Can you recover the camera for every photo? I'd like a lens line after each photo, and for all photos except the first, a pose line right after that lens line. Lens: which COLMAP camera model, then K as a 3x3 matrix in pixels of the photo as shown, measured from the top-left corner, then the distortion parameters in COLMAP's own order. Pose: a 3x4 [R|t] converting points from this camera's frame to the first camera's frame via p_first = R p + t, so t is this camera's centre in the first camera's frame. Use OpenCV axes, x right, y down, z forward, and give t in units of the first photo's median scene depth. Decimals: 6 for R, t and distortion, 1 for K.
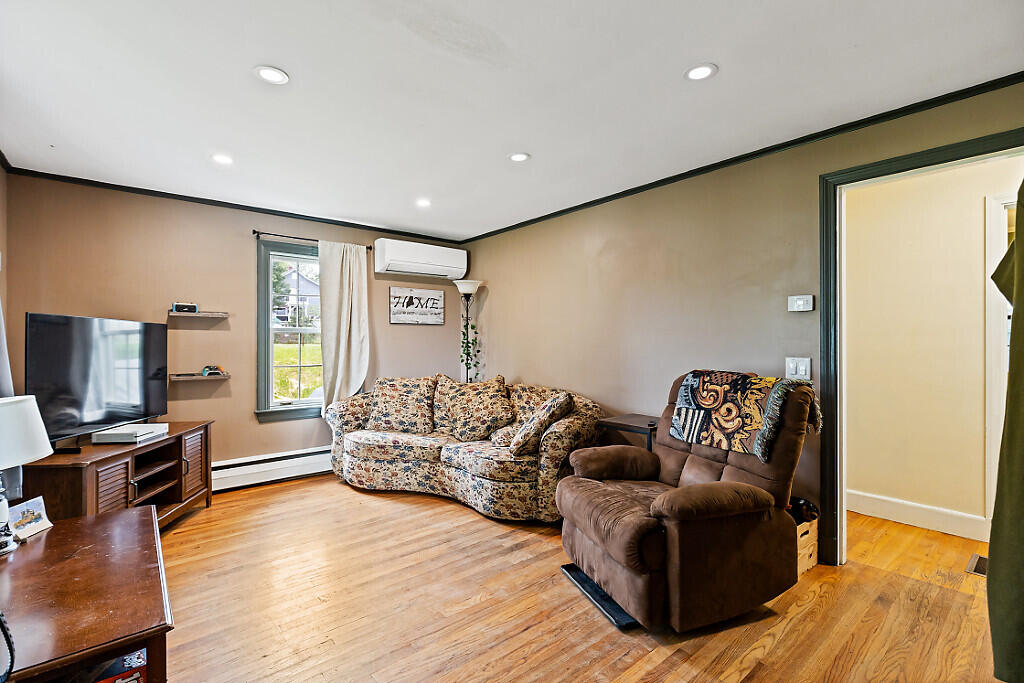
lens RADIAL K [[461.9, 0, 508.6], [0, 461.9, 339.6], [0, 0, 1]] dist [0.000668, -0.001825]
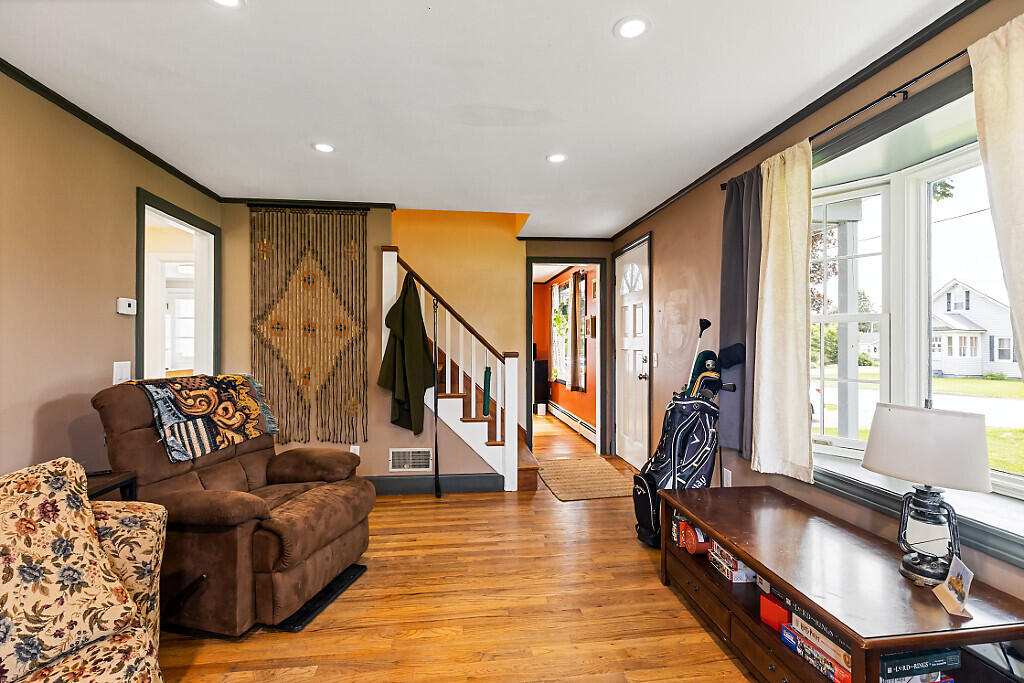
lens RADIAL K [[461.9, 0, 511.0], [0, 461.9, 343.4], [0, 0, 1]] dist [0.000668, -0.001825]
pose [[-0.838870, 0.000063, 0.544332, -0.646524], [-0.001569, 0.999996, -0.002533, 0.003607], [-0.544330, -0.002979, -0.838866, 1.517558]]
